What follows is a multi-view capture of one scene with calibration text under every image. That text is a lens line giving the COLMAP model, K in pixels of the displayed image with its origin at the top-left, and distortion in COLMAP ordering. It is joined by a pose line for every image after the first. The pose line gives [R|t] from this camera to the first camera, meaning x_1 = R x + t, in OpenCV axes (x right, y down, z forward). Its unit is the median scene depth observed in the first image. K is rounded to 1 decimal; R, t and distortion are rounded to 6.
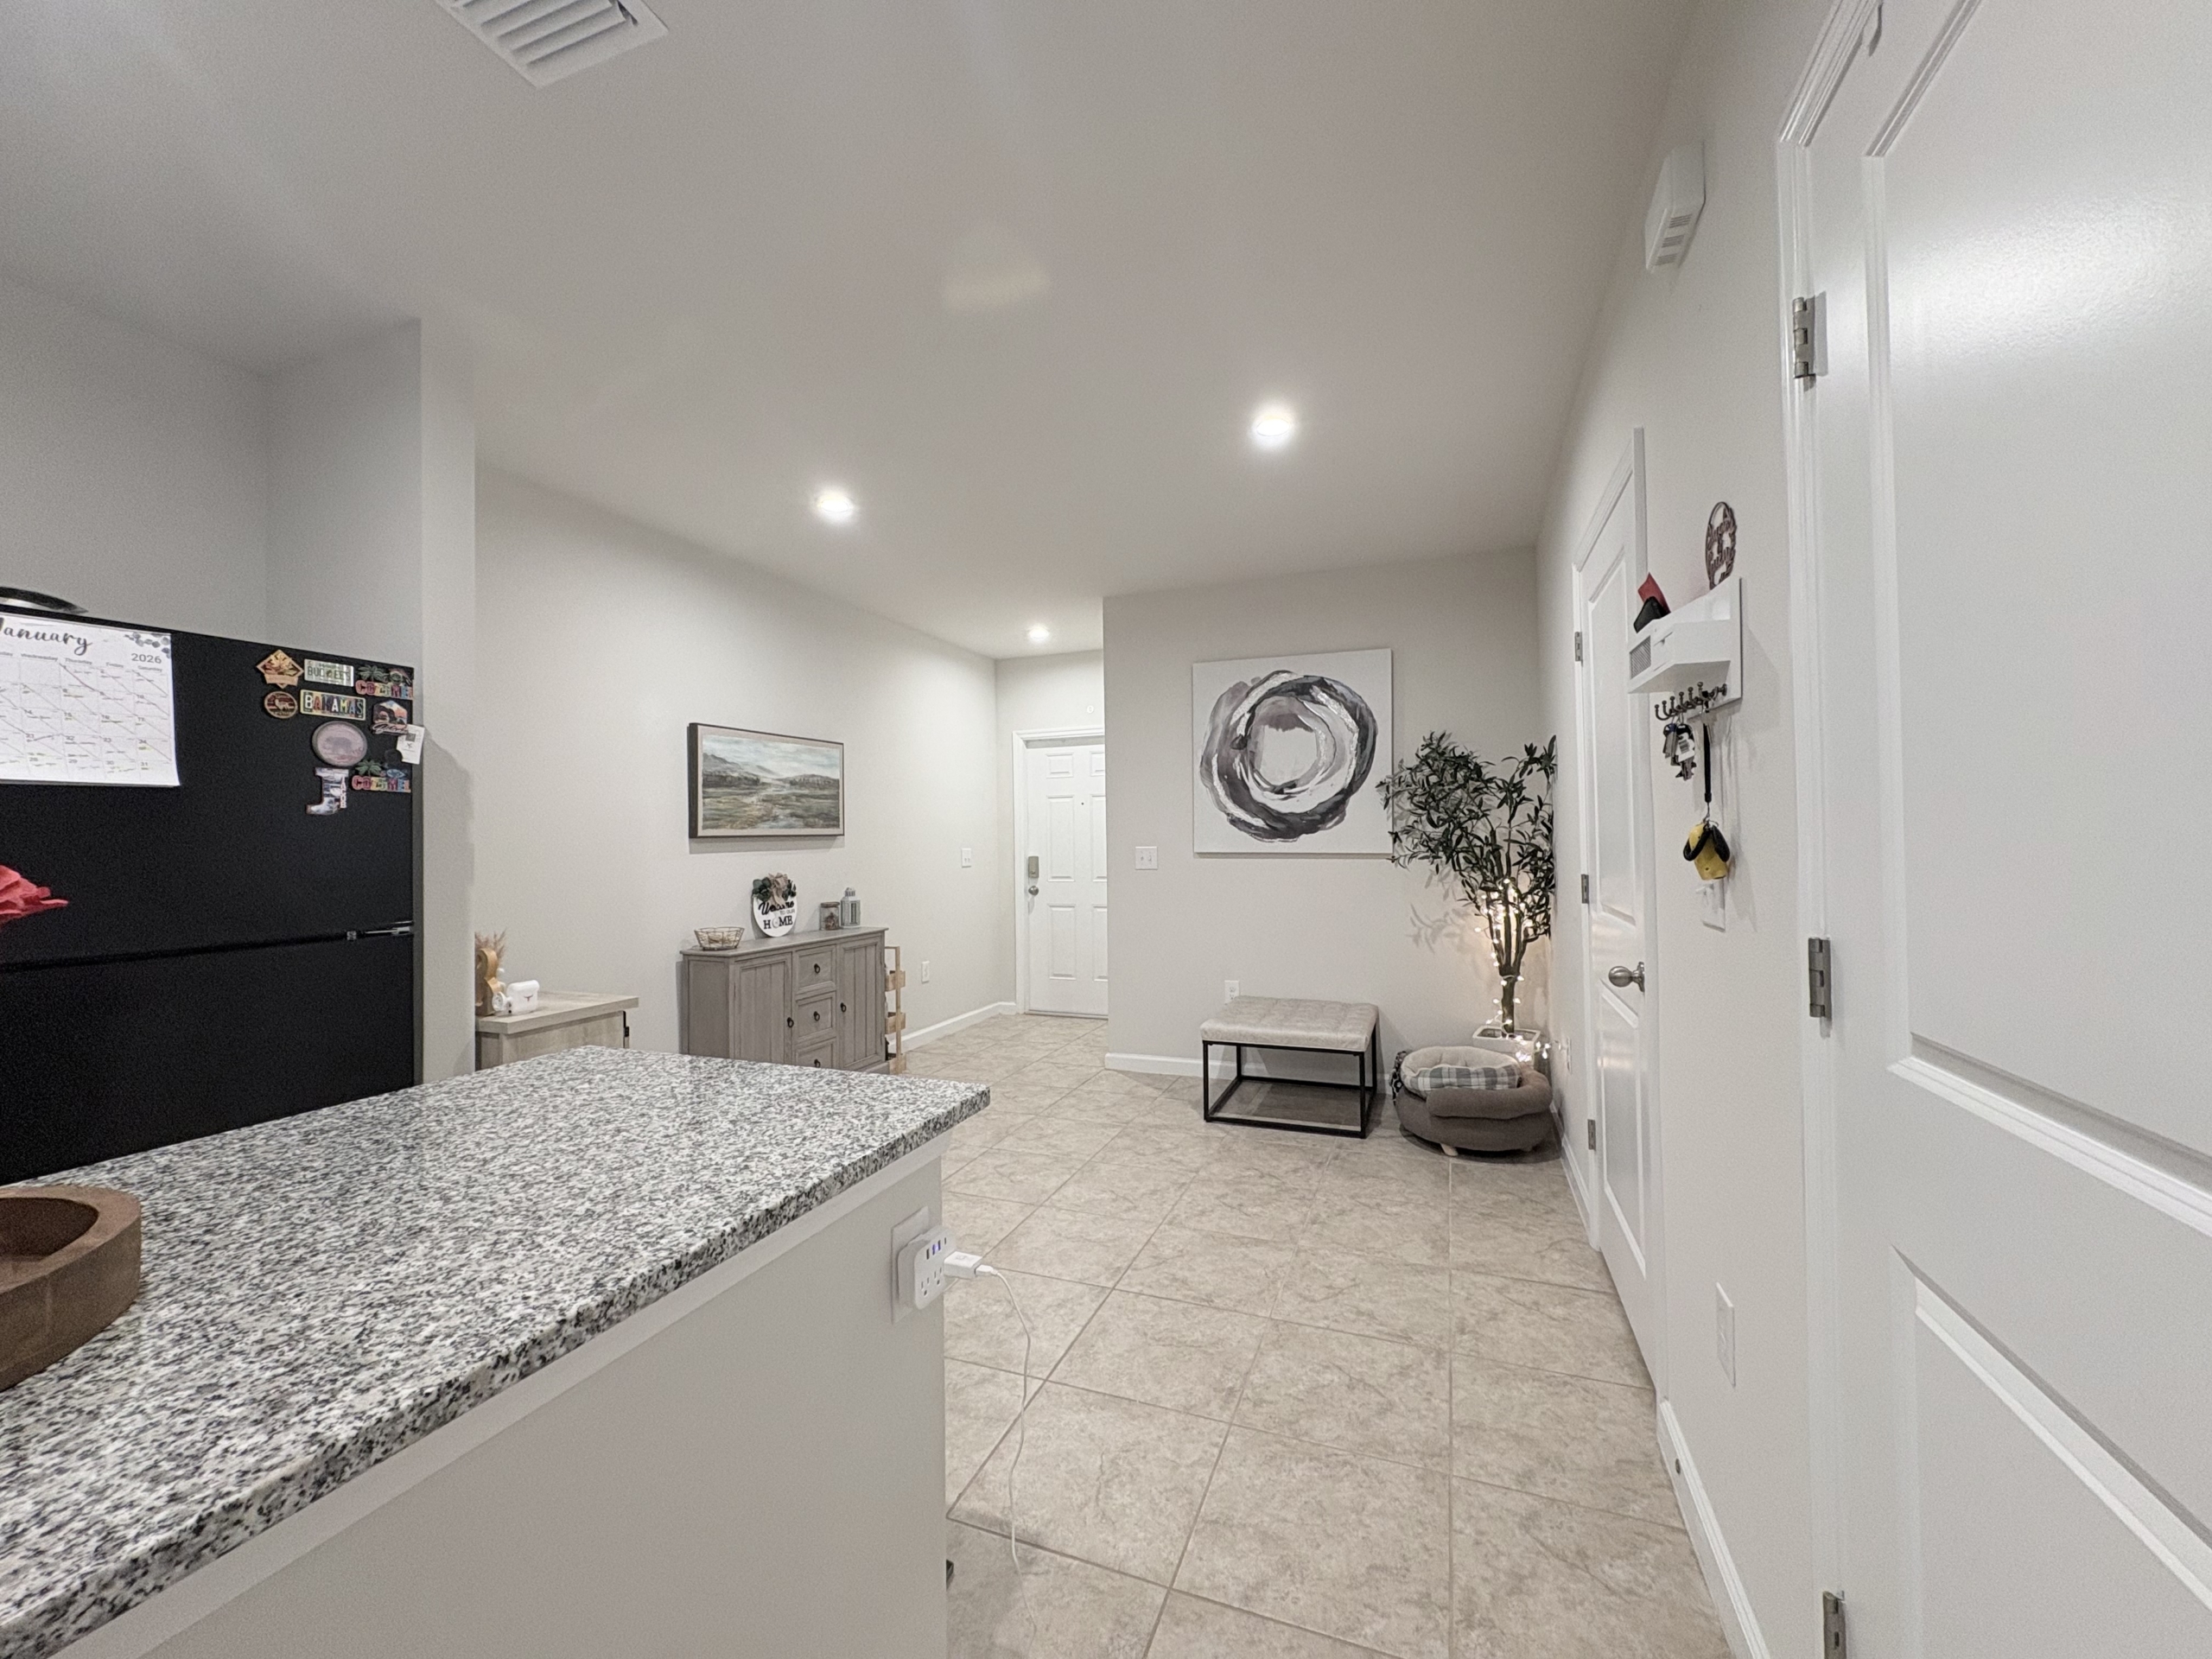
lens RADIAL K [[882.0, 0, 1109.5], [0, 882.0, 828.8], [0, 0, 1]] dist [0.000218, 0.000028]
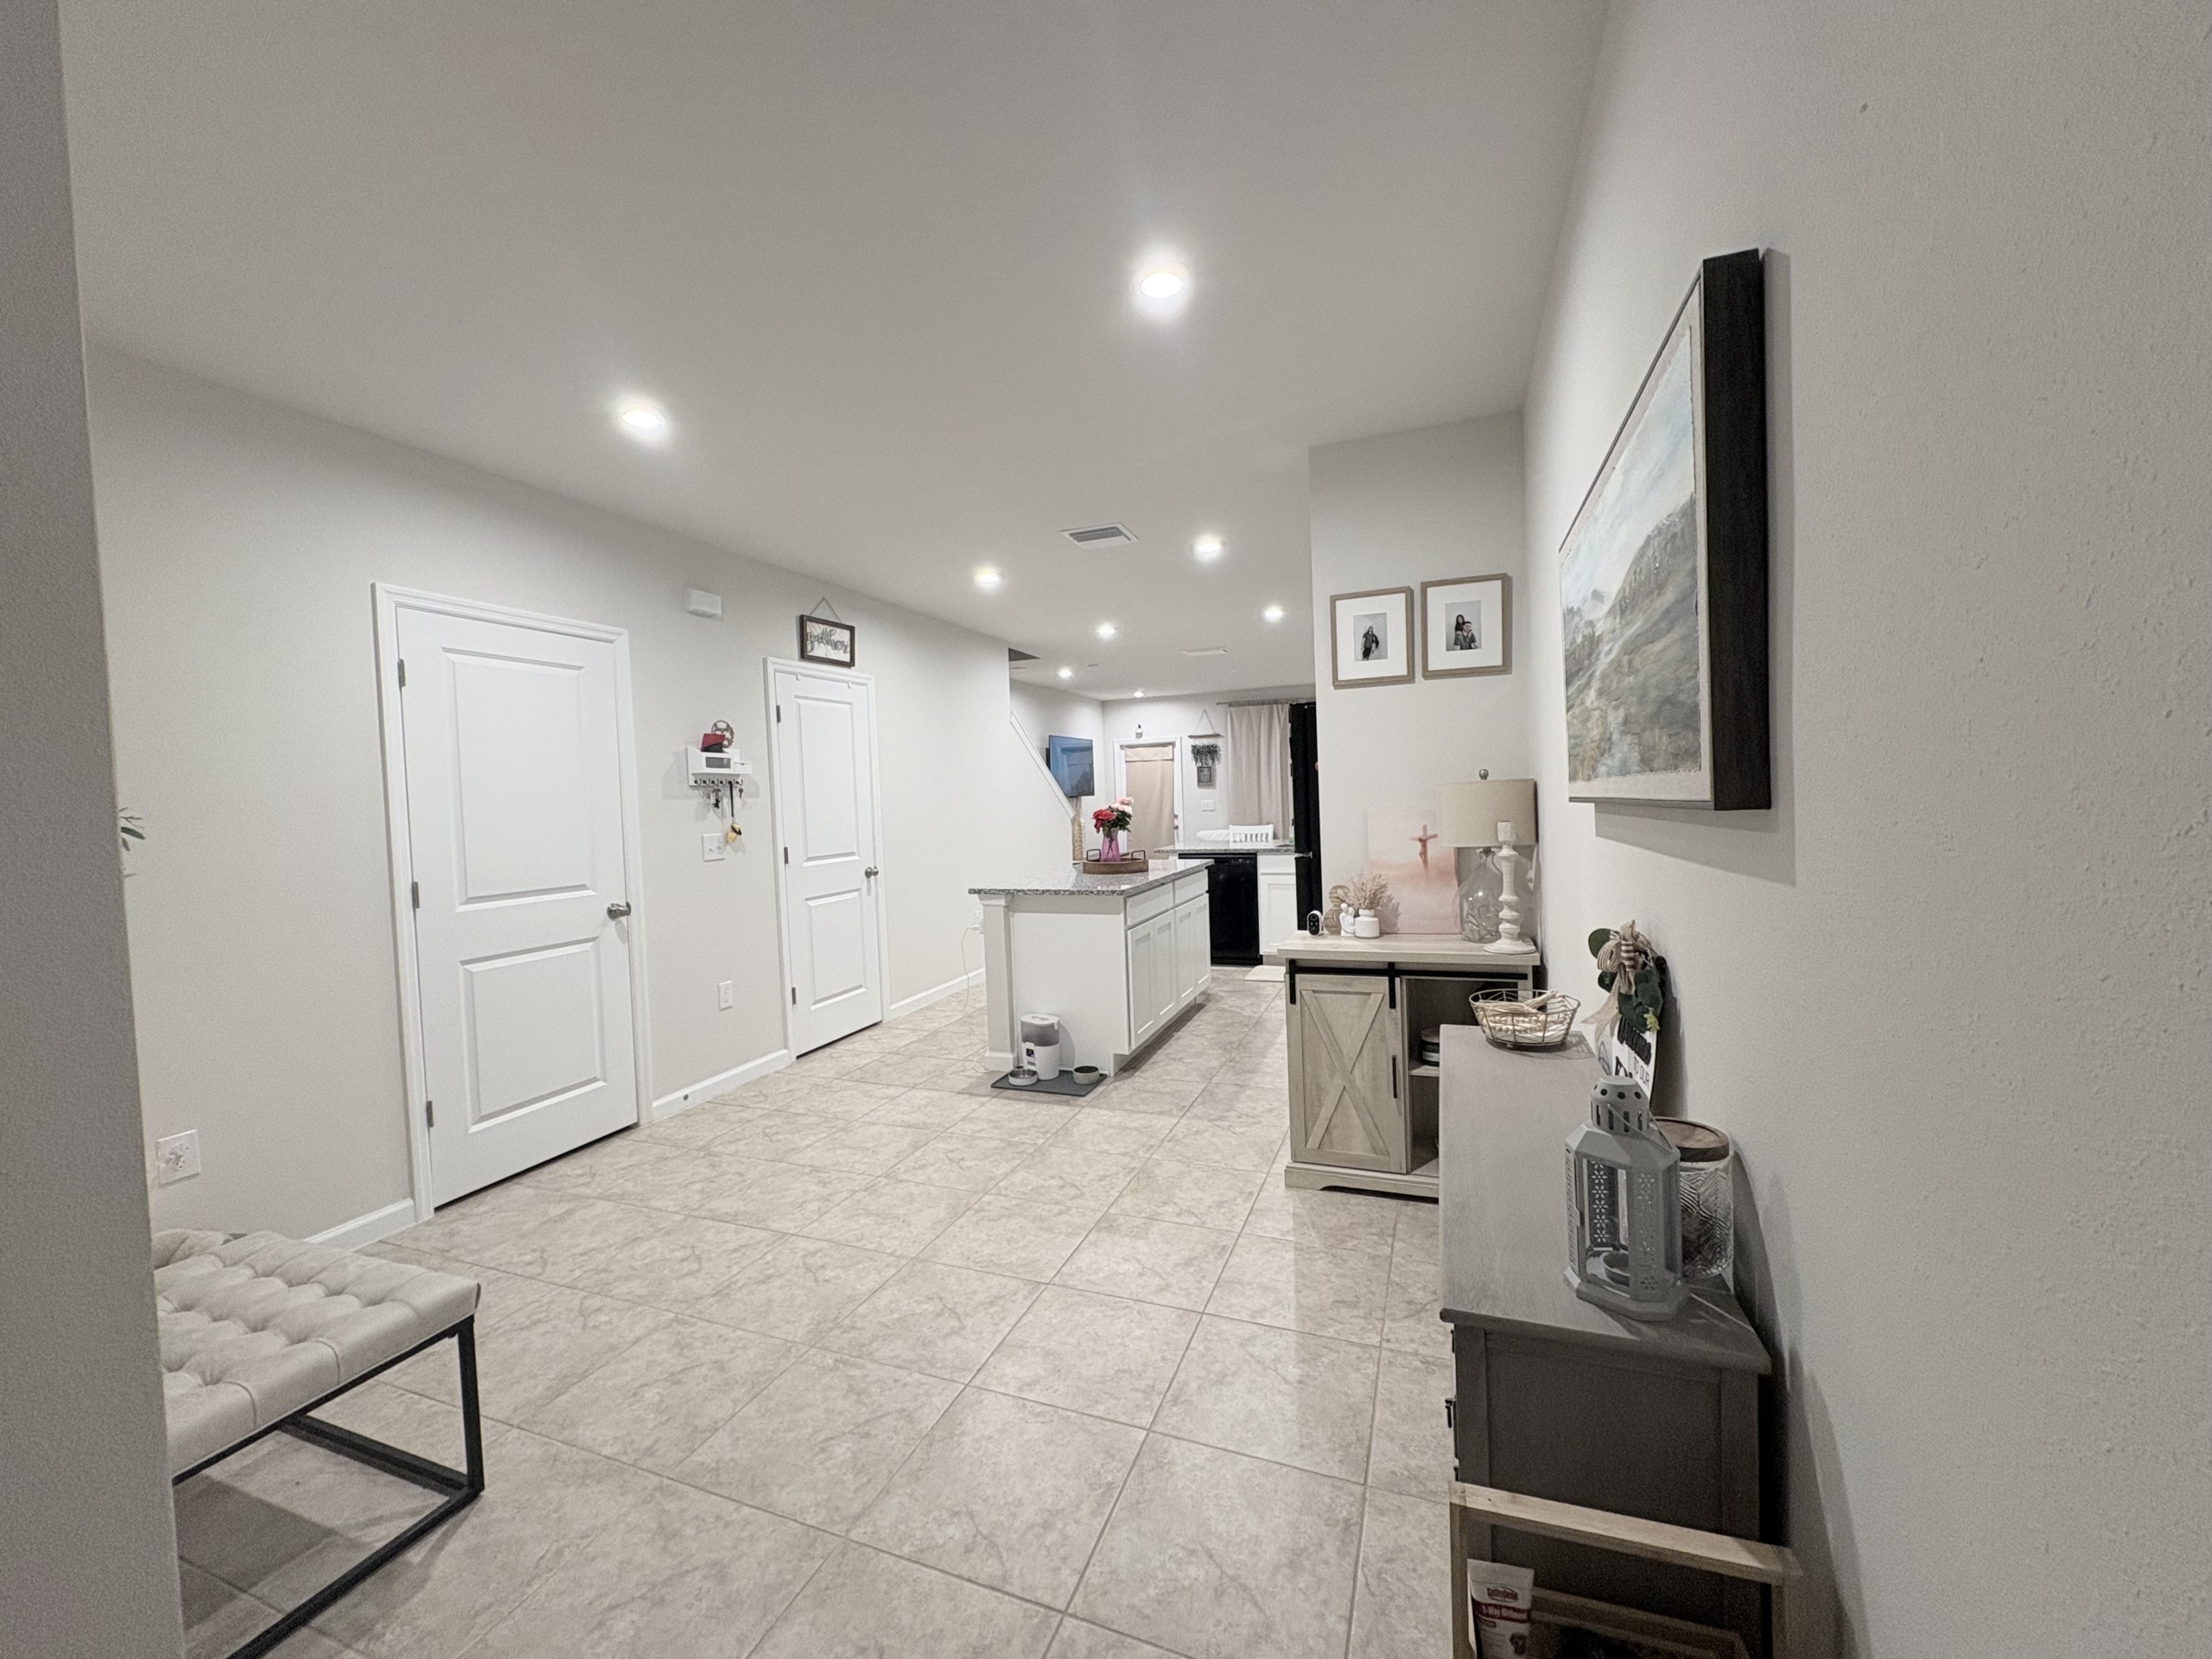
lens RADIAL K [[882.0, 0, 1106.6], [0, 882.0, 830.6], [0, 0, 1]] dist [0.000218, 0.000028]
pose [[-0.998720, 0.050585, -0.000249, -0.328933], [0.050563, 0.998411, 0.024868, 0.004295], [0.001506, 0.024823, -0.999691, 2.127318]]
